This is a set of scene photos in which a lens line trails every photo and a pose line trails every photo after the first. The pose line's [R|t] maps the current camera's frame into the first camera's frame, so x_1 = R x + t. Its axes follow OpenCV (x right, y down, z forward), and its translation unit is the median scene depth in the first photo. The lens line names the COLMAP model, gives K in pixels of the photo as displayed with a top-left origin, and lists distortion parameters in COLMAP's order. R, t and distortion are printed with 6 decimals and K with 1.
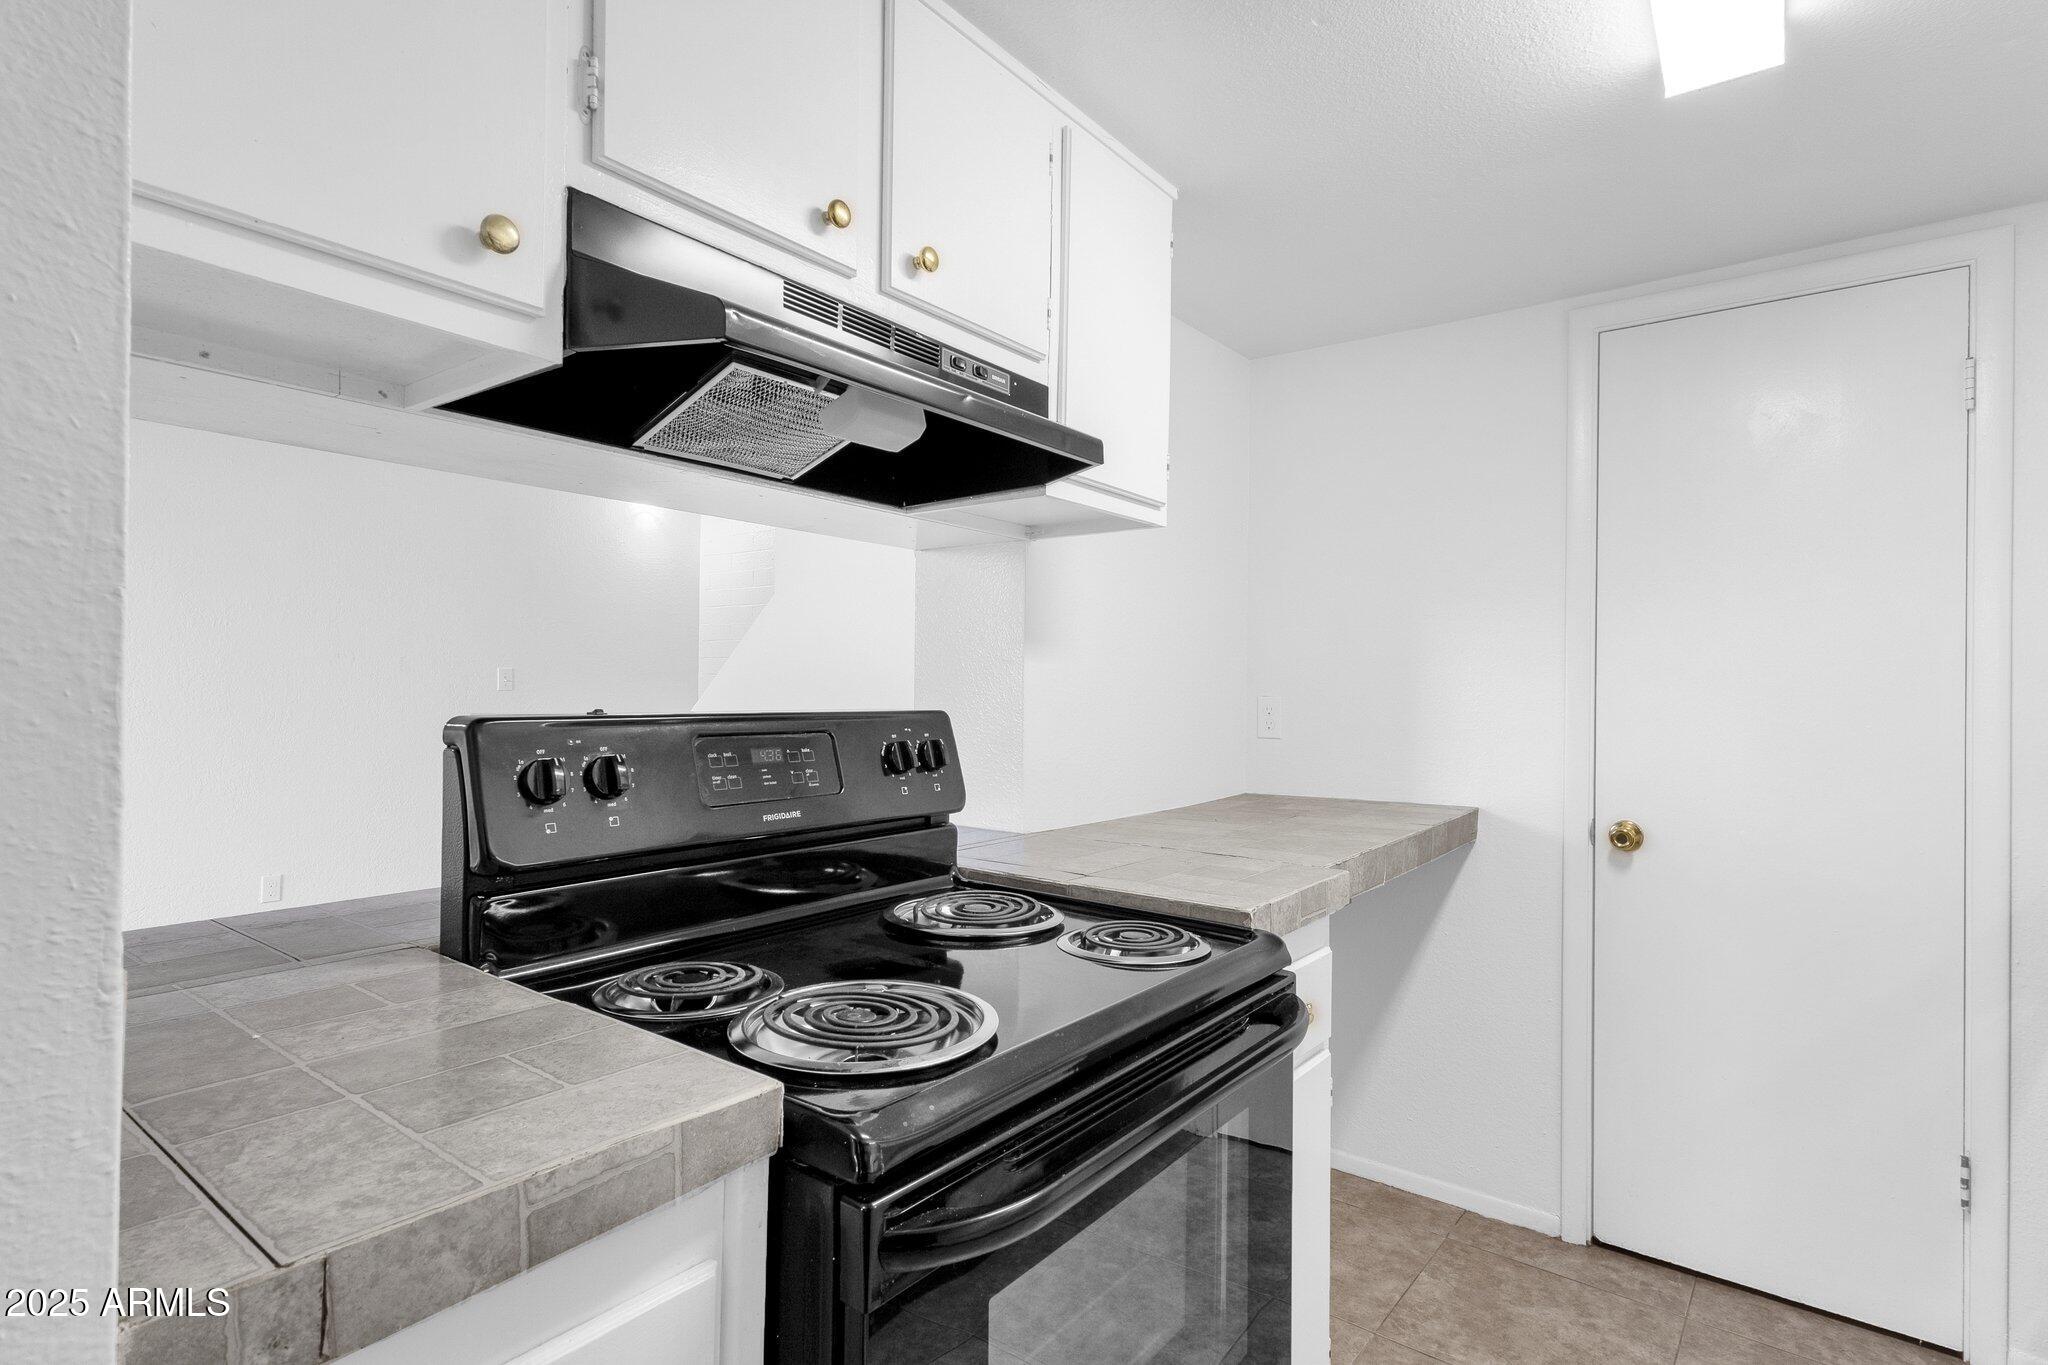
lens RADIAL K [[1020.0, 0, 1027.0], [0, 1020.0, 680.9], [0, 0, 1]] dist [0.016123, -0.001919]
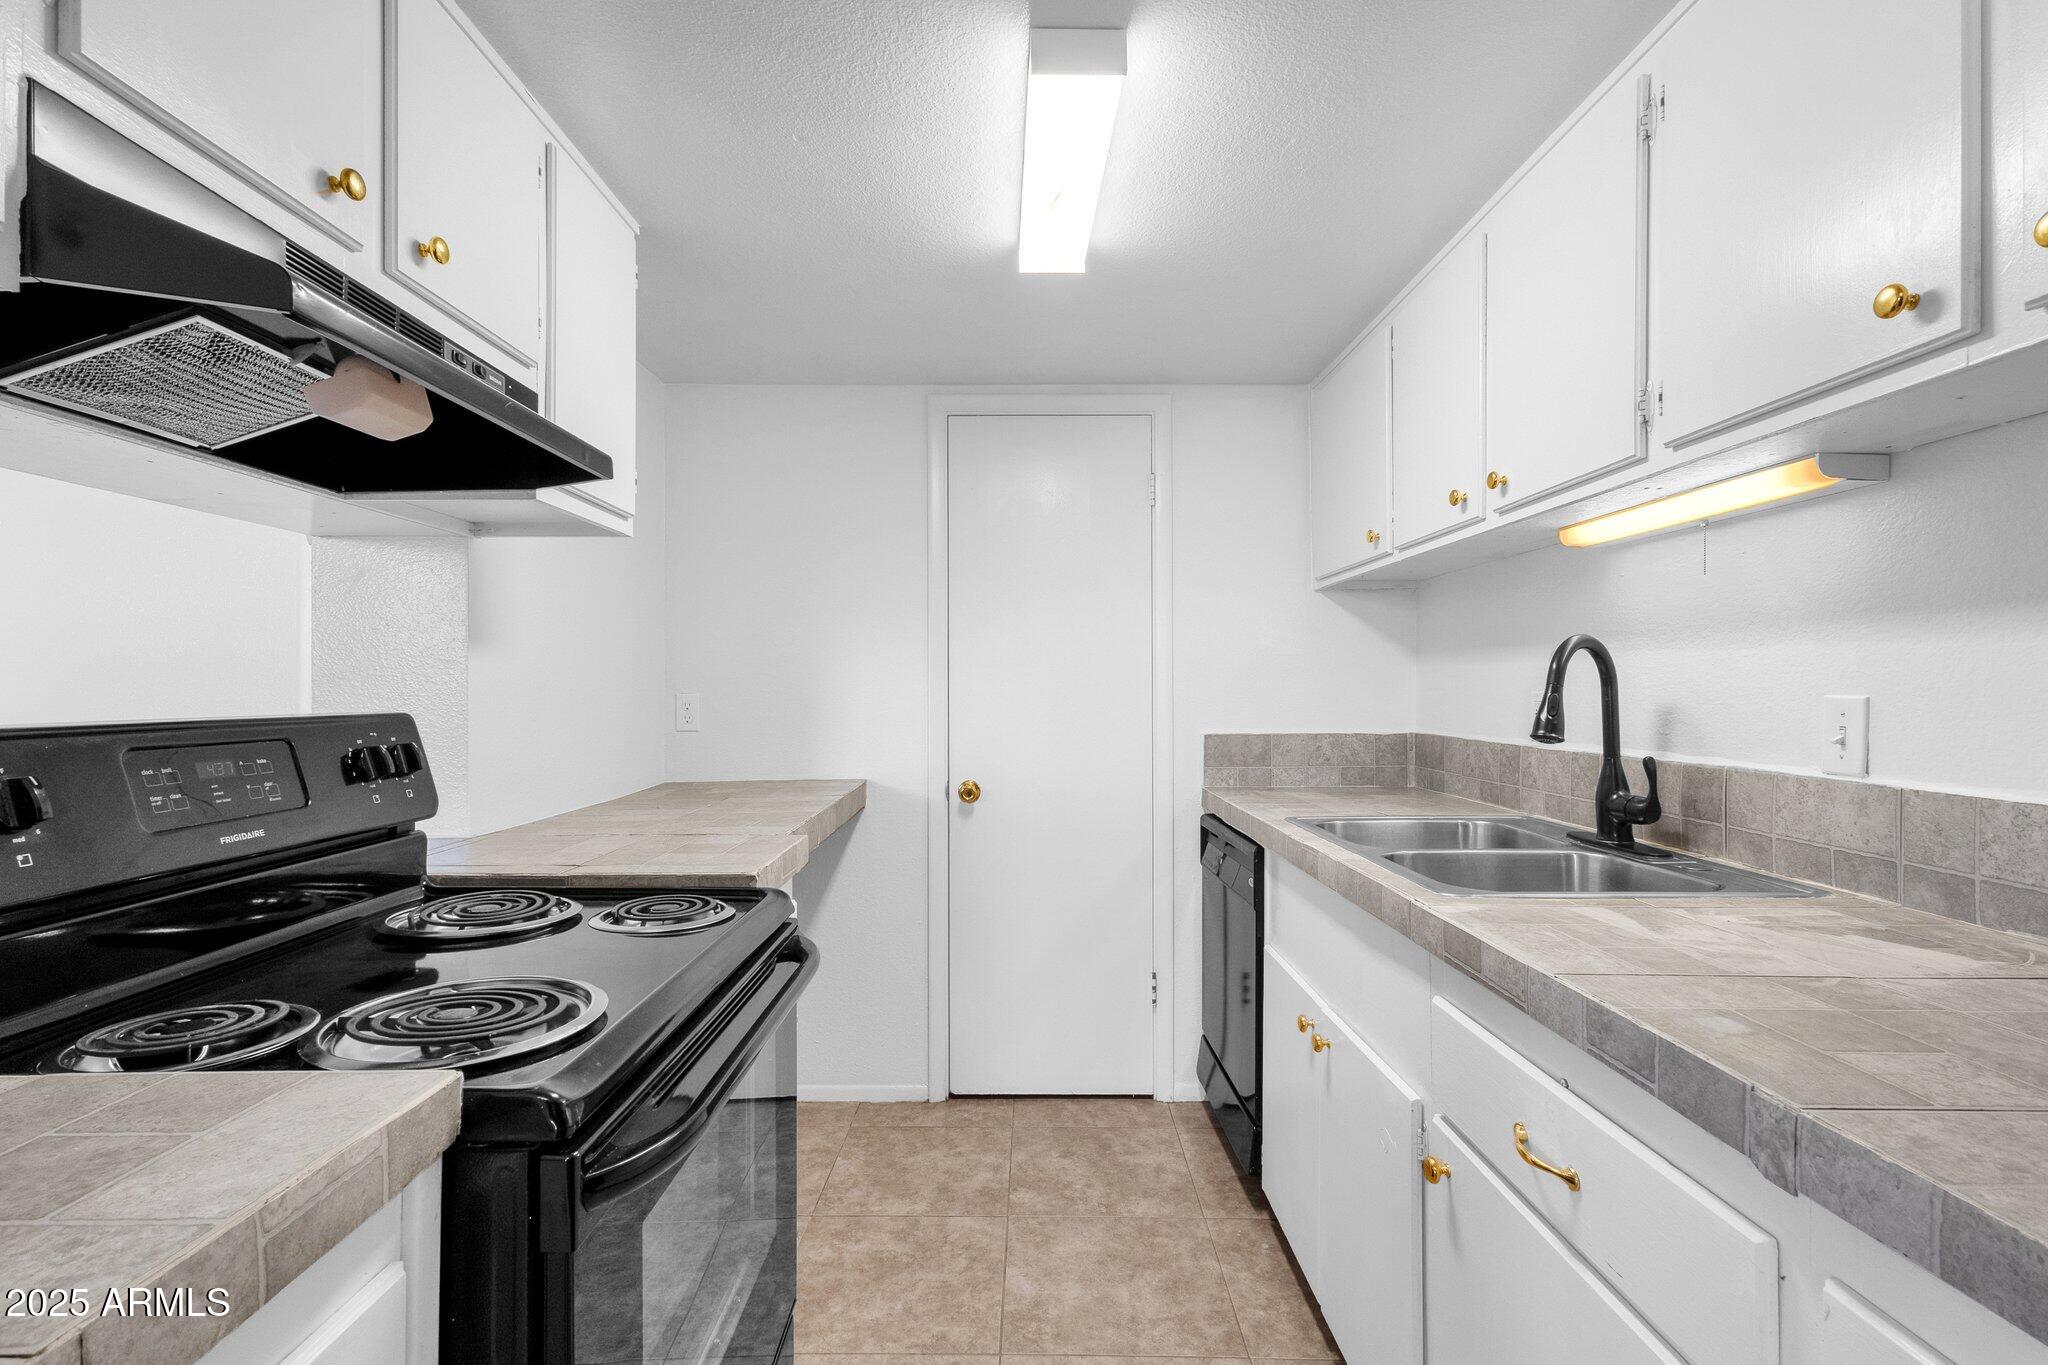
lens RADIAL K [[945.3, 0, 1016.0], [0, 945.3, 684.0], [0, 0, 1]] dist [0.008738, -0.000601]
pose [[0.796944, -0.010729, 0.603957, -0.191746], [0.007422, 0.999941, 0.007969, -0.000848], [-0.604007, -0.001868, 0.796977, -0.051913]]
